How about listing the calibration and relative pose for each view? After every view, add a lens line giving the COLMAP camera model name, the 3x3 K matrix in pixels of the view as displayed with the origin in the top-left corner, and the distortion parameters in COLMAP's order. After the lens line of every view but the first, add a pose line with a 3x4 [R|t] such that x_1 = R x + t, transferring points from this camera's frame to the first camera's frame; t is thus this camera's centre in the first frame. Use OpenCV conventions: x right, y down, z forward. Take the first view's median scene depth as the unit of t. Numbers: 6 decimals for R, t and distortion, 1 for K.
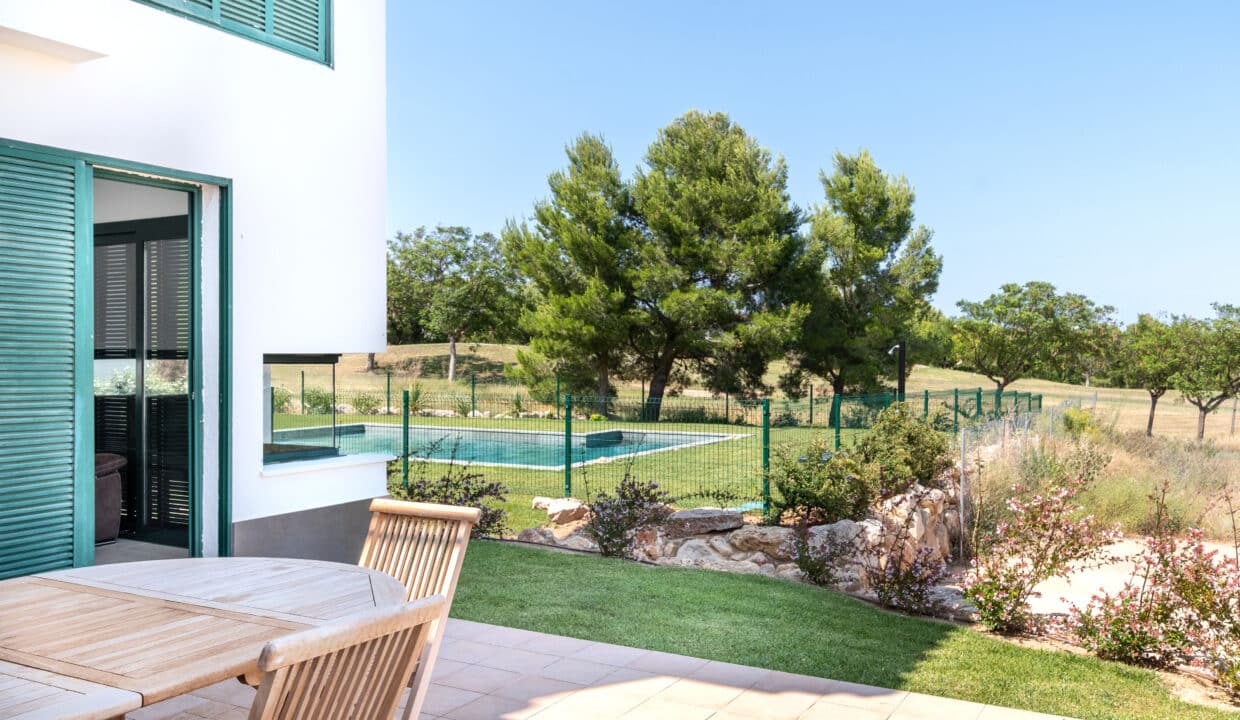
lens RADIAL K [[1029.4, 0, 624.6], [0, 1029.4, 357.1], [0, 0, 1]] dist [0.000344, 0.000001]
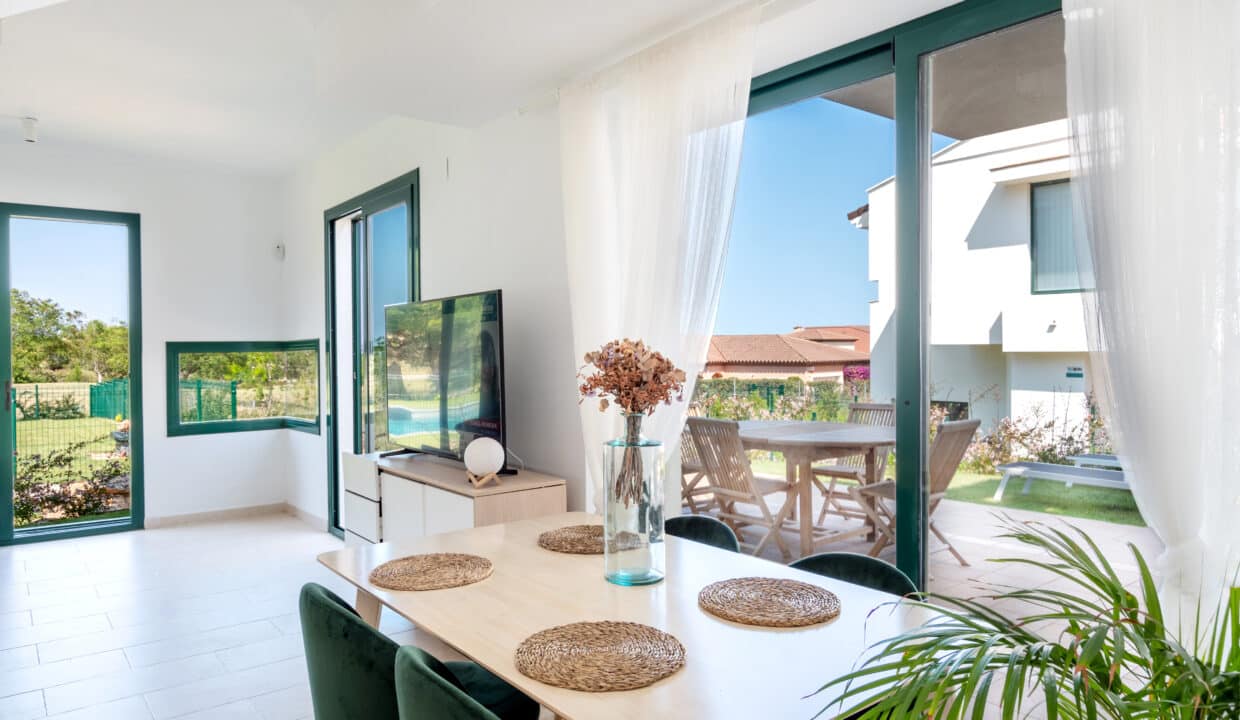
lens RADIAL K [[794.4, 0, 619.7], [0, 794.4, 352.8], [0, 0, 1]] dist [0.005241, -0.006043]
pose [[0.395120, -0.010208, 0.918573, -0.205452], [0.013008, 0.999900, 0.005517, 0.001595], [-0.918537, 0.009768, 0.395213, 0.052128]]
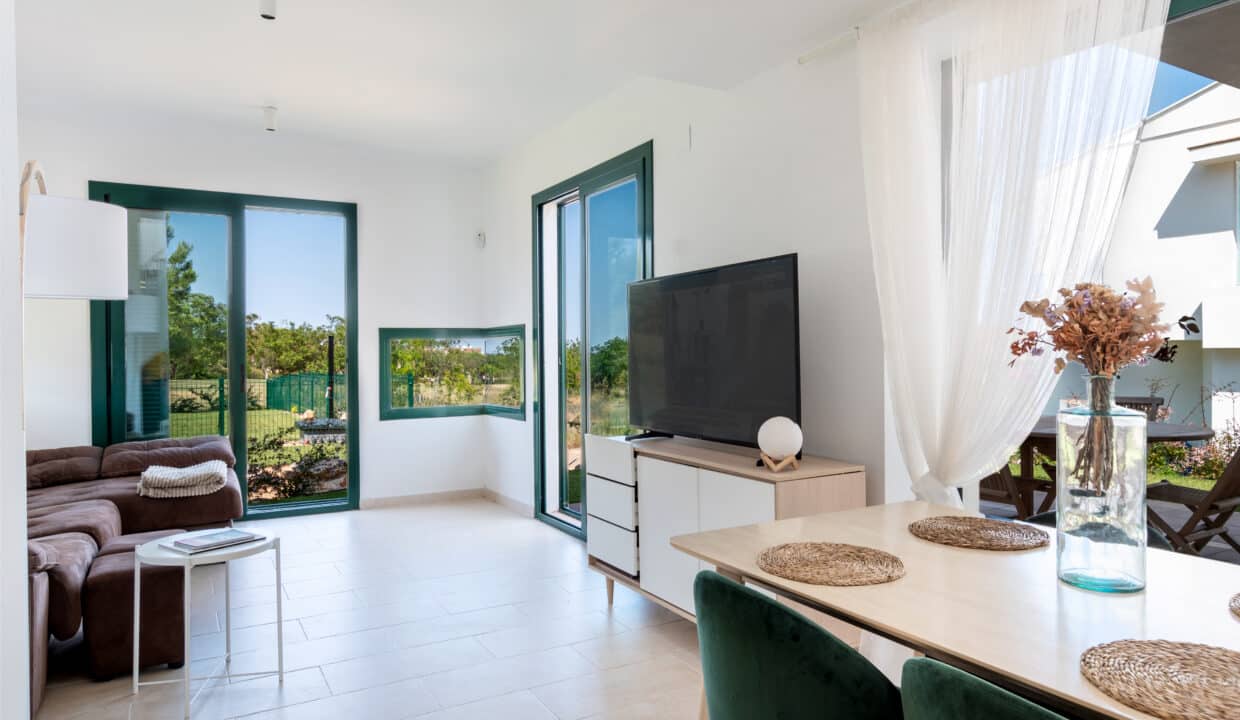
lens RADIAL K [[776.1, 0, 624.6], [0, 776.1, 357.4], [0, 0, 1]] dist [0.010938, -0.003102]
pose [[0.523706, -0.012356, 0.851809, -0.204643], [0.010791, 0.999911, 0.007870, 0.004781], [-0.851830, 0.005070, 0.523793, 0.074884]]
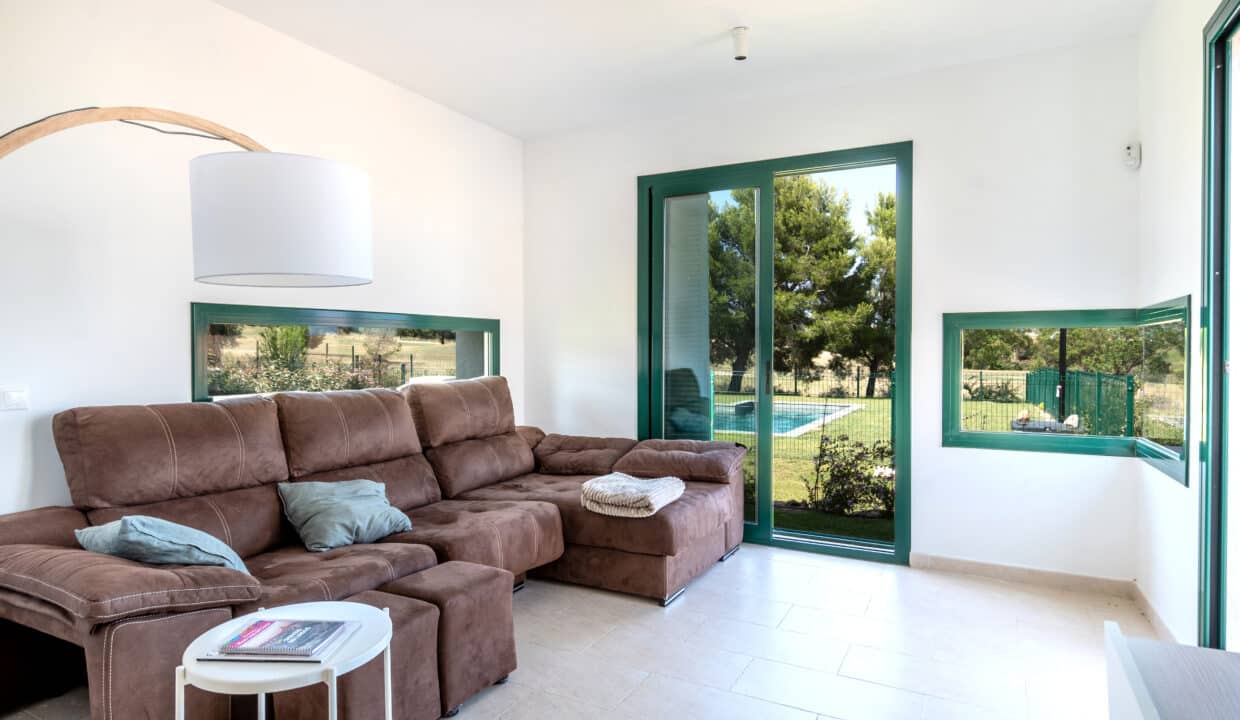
lens RADIAL K [[686.6, 0, 620.1], [0, 686.6, 358.6], [0, 0, 1]] dist [-0.002052, 0.000072]
pose [[0.999934, -0.002035, 0.011277, -0.132226], [0.001883, 0.999907, 0.013475, 0.004442], [-0.011303, -0.013453, 0.999846, 0.108753]]
